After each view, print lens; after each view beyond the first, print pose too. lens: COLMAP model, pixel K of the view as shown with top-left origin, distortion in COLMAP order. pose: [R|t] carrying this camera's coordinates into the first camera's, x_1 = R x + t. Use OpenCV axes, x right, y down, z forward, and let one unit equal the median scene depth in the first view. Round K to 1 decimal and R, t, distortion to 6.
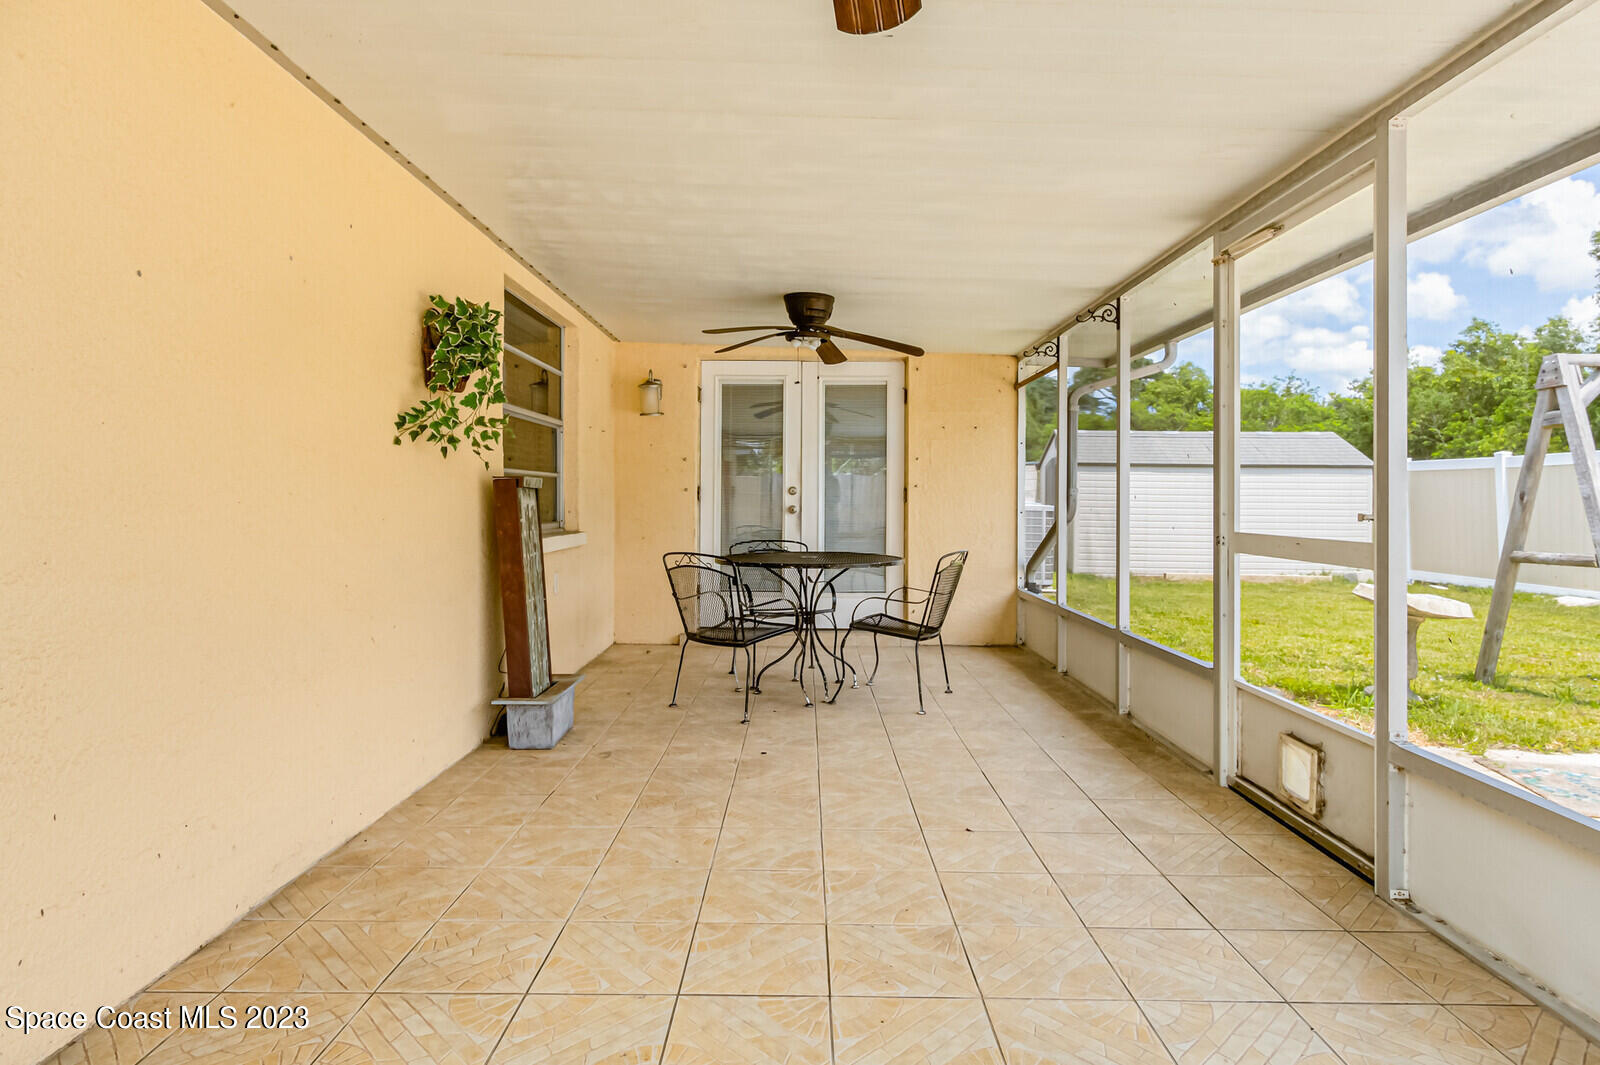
lens RADIAL K [[830.0, 0, 781.3], [0, 830.0, 497.1], [0, 0, 1]] dist [-0.002386, -0.000505]
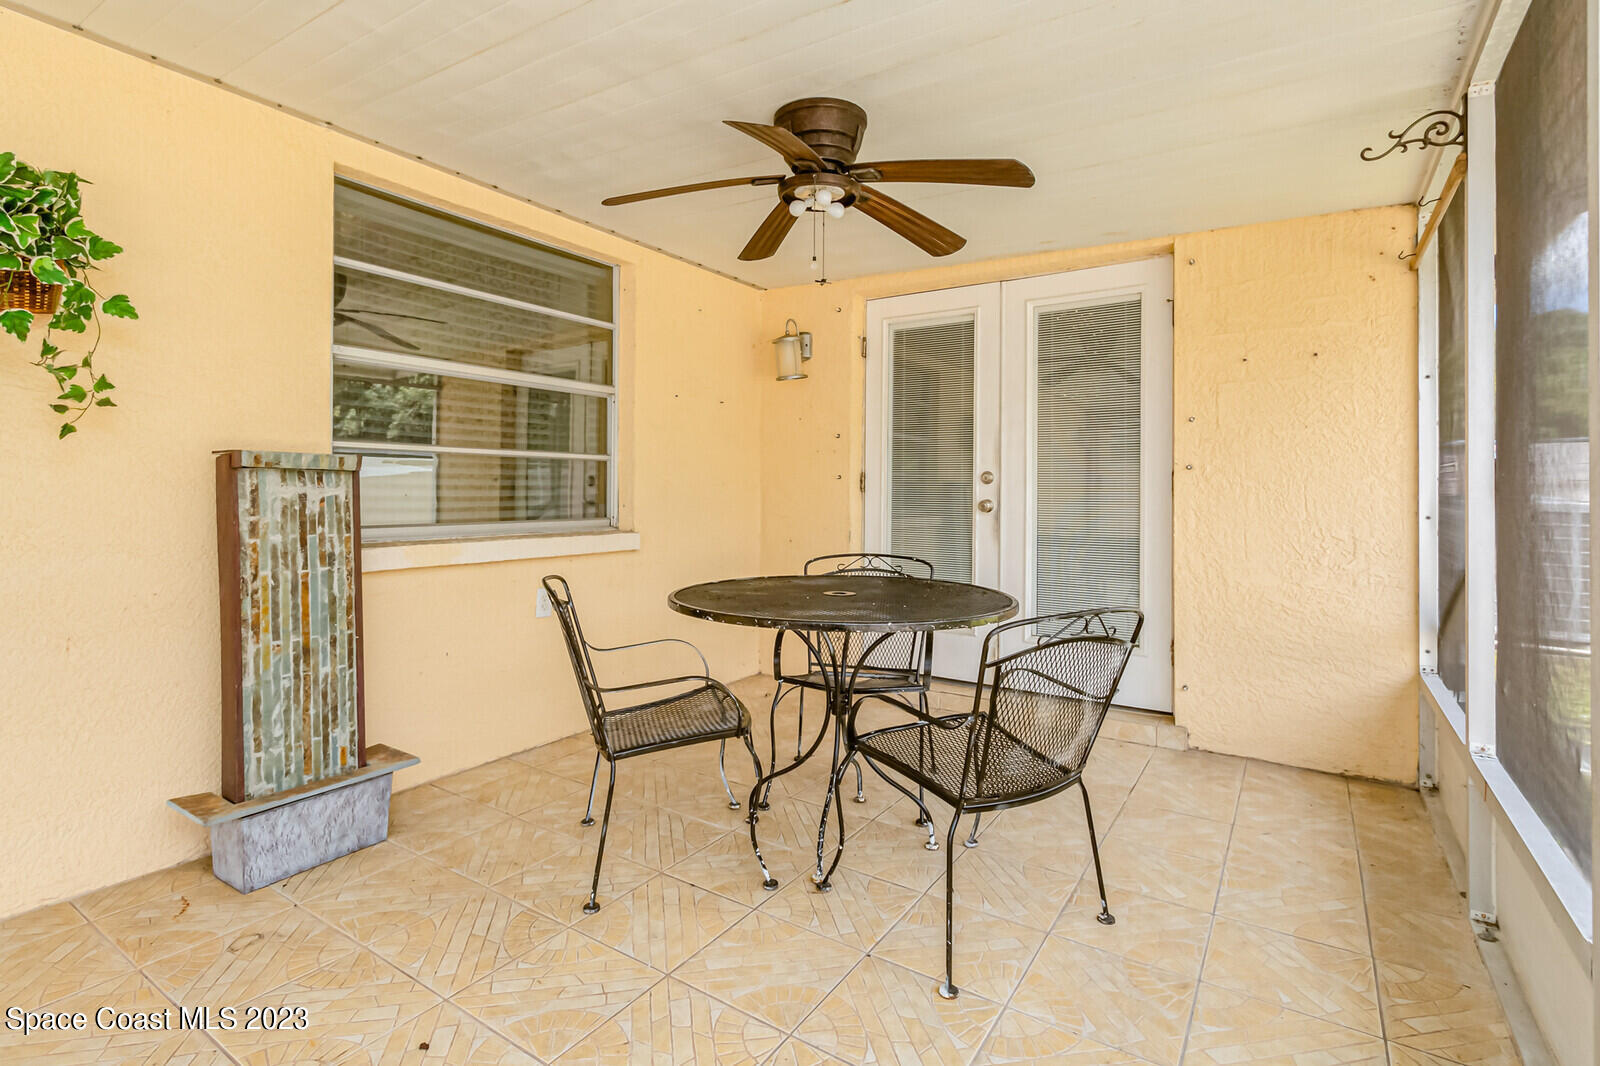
lens RADIAL K [[740.8, 0, 800.5], [0, 740.8, 483.1], [0, 0, 1]] dist [-0.000274, -0.000048]
pose [[0.847086, -0.003629, -0.531444, 0.244188], [-0.001516, 0.999956, -0.009244, 0.002840], [0.531454, 0.008636, 0.847043, 0.506518]]
